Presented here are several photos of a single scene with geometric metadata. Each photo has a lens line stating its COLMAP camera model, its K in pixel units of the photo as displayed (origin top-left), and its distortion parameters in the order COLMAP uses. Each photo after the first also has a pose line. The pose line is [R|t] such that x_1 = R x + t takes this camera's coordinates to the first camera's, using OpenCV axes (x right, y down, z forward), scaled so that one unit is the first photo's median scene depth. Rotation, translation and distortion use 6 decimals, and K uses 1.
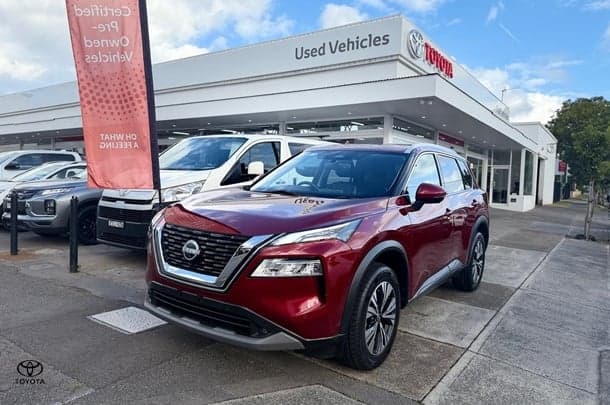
lens RADIAL K [[432.6, 0, 305.0], [0, 432.6, 202.5], [0, 0, 1]] dist [-0.003074, -0.008252]
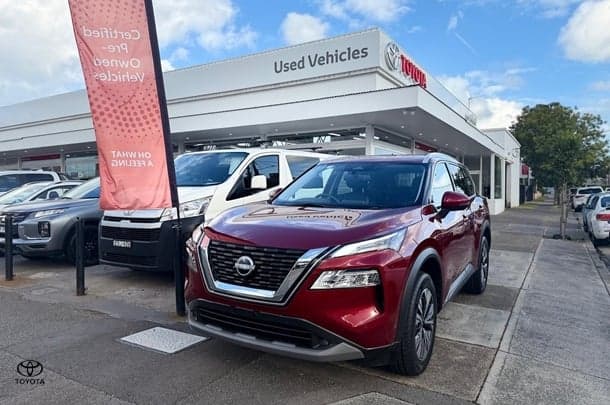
lens RADIAL K [[429.9, 0, 305.0], [0, 429.9, 202.5], [0, 0, 1]] dist [0.048853, -0.073564]
pose [[0.996634, -0.036761, 0.073278, -0.095839], [0.038567, 0.998983, -0.023378, -0.004854], [-0.072344, 0.026125, 0.997037, -0.011114]]
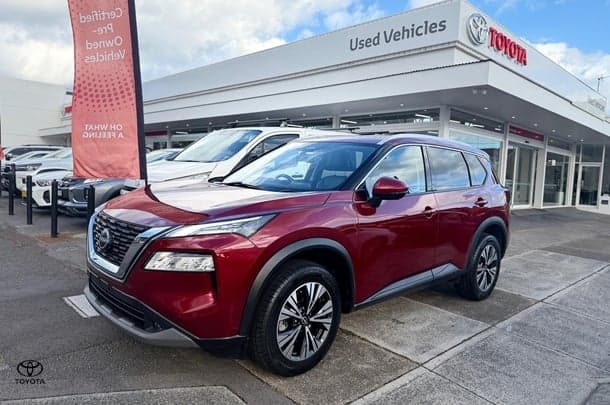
lens RADIAL K [[432.6, 0, 305.0], [0, 432.6, 202.5], [0, 0, 1]] dist [-0.003074, -0.008252]
pose [[0.981470, 0.029923, -0.189263, 0.188111], [-0.027731, 0.999514, 0.014221, 0.000157], [0.189596, -0.008709, 0.981823, 0.053568]]
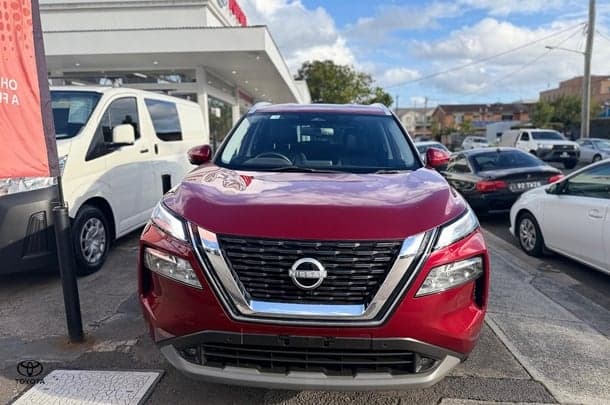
lens RADIAL K [[432.6, 0, 305.0], [0, 432.6, 202.5], [0, 0, 1]] dist [-0.003074, -0.008252]
pose [[0.844655, -0.113304, 0.523183, -0.297876], [0.061173, 0.991371, 0.115936, -0.035136], [-0.531805, -0.065921, 0.844297, 0.231833]]
